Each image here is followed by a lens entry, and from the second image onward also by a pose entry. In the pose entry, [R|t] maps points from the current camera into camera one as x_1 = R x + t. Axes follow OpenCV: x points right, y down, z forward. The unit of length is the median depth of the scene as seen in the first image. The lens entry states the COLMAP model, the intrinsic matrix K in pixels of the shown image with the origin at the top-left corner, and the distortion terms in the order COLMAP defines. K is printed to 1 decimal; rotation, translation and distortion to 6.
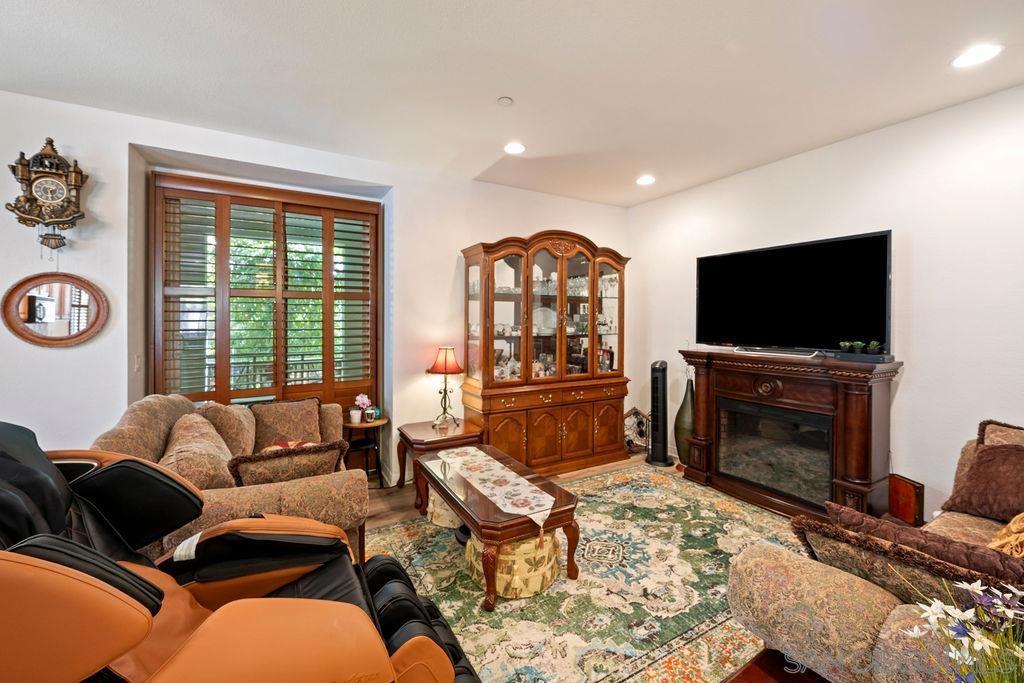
lens RADIAL K [[406.2, 0, 510.6], [0, 406.2, 320.0], [0, 0, 1]] dist [-0.000693, -0.001119]
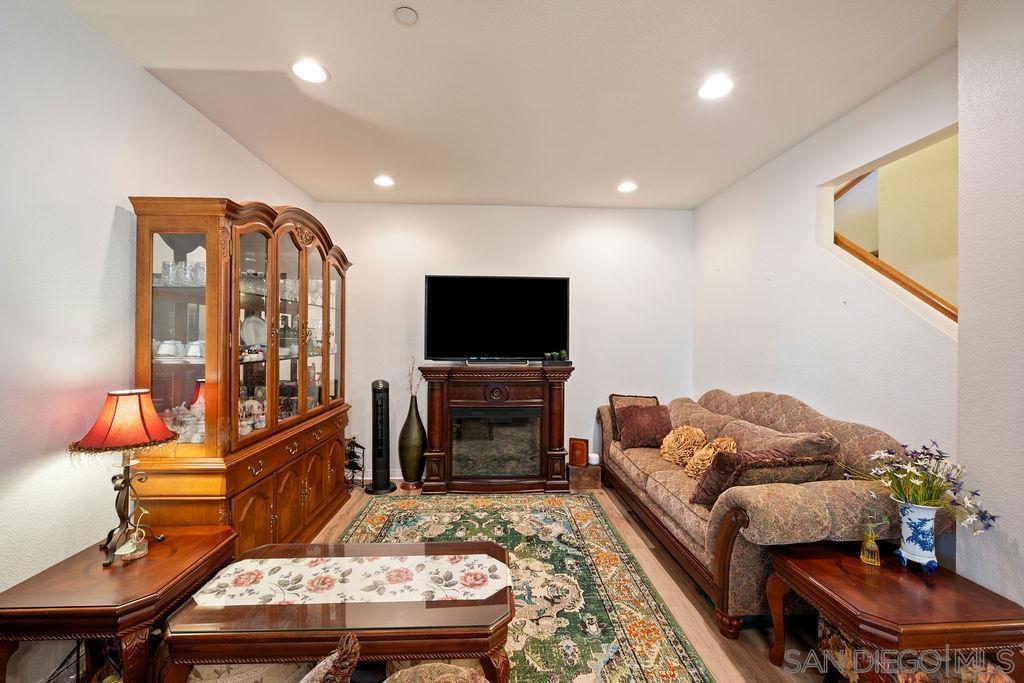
lens RADIAL K [[406.2, 0, 509.8], [0, 406.2, 342.0], [0, 0, 1]] dist [-0.000693, -0.001119]
pose [[0.457428, -0.007835, 0.889212, -0.452343], [-0.004937, 0.999923, 0.011350, 0.001376], [-0.889233, -0.009581, 0.457354, 0.447302]]
